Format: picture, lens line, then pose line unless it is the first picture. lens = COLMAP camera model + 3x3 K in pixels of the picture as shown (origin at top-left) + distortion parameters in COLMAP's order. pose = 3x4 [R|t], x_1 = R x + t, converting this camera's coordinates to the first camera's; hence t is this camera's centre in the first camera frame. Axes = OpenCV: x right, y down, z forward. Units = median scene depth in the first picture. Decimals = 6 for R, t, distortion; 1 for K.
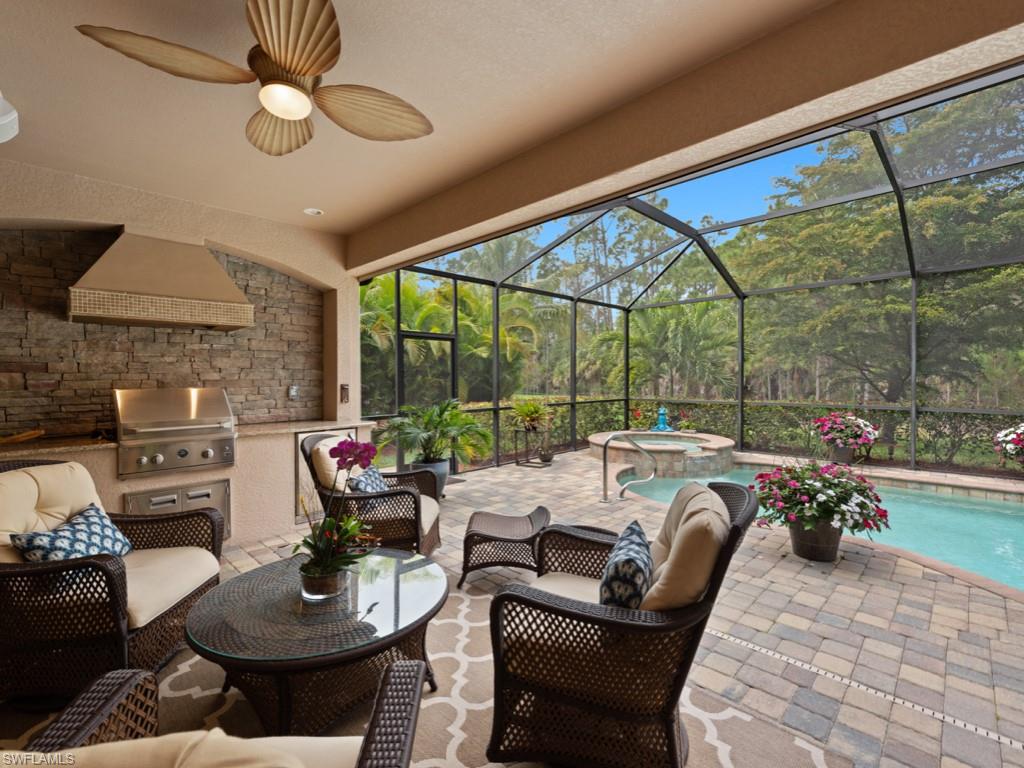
lens RADIAL K [[456.2, 0, 501.7], [0, 456.2, 385.1], [0, 0, 1]] dist [-0.014226, -0.000782]
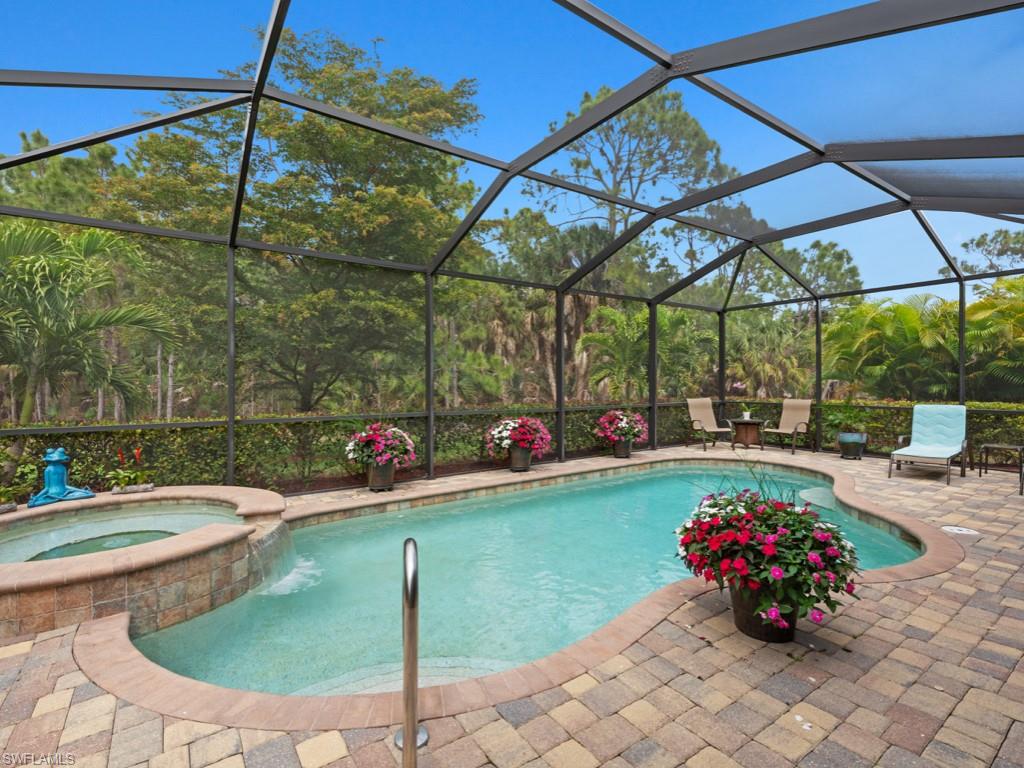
lens RADIAL K [[492.2, 0, 509.8], [0, 492.2, 376.6], [0, 0, 1]] dist [0.005914, -0.000127]
pose [[0.175984, 0.022353, 0.984139, -0.053288], [0.024348, 0.999337, -0.027052, 0.007490], [-0.984092, 0.028723, 0.175323, 0.656290]]
